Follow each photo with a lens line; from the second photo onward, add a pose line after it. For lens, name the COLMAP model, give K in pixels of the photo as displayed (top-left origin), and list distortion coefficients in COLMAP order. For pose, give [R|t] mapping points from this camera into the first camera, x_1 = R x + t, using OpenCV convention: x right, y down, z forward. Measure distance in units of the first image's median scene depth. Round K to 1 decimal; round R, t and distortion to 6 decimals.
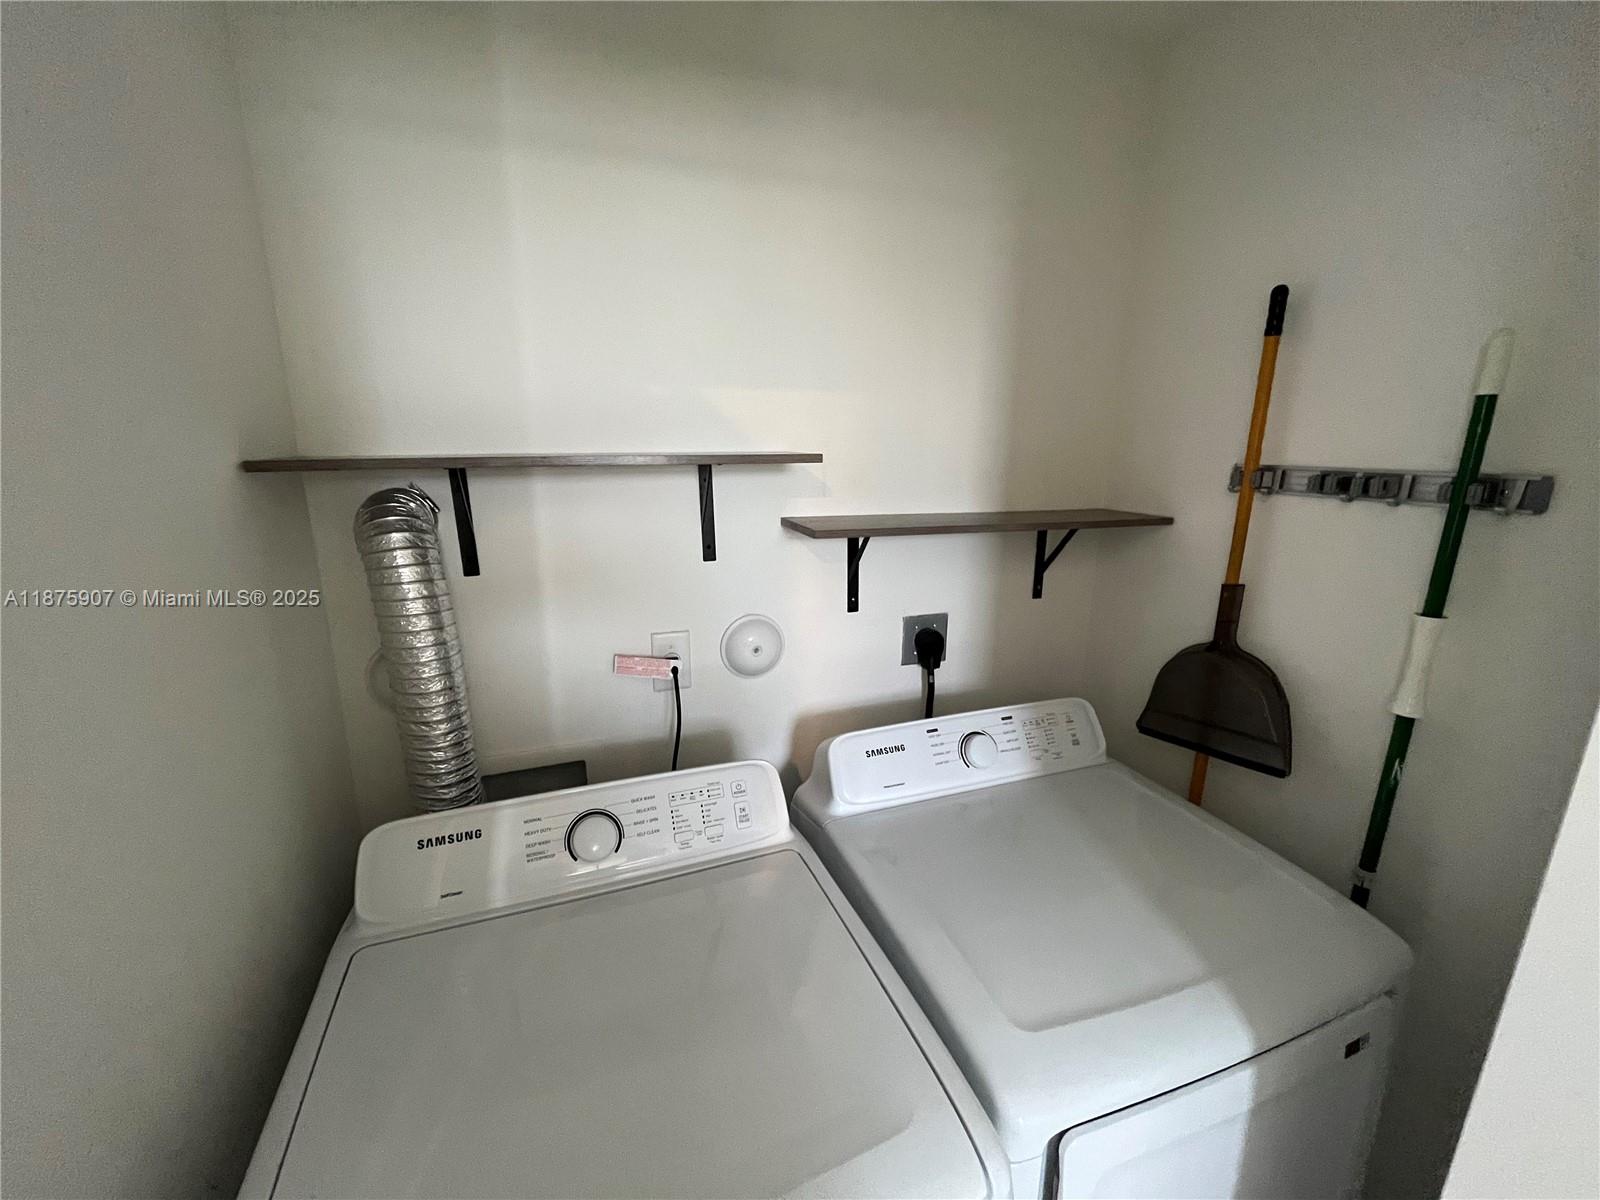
lens RADIAL K [[646.8, 0, 794.9], [0, 646.8, 612.5], [0, 0, 1]] dist [-0.001494, 0.000166]
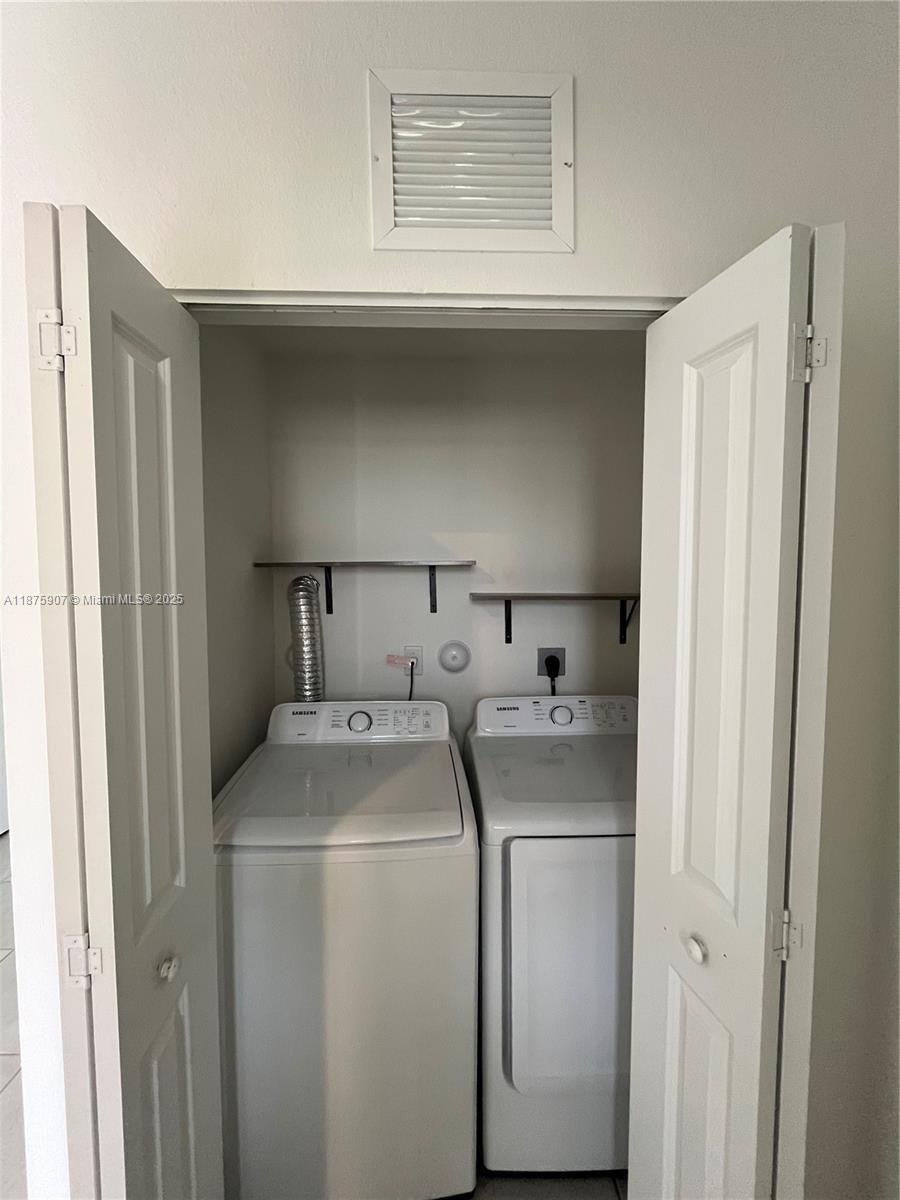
lens RADIAL K [[485.1, 0, 452.2], [0, 485.1, 599.0], [0, 0, 1]] dist [-0.001494, 0.000166]
pose [[0.957326, 0.013559, -0.288691, 0.436573], [-0.068008, 0.981418, -0.179425, 0.177828], [0.280894, 0.191402, 0.940459, -0.542715]]
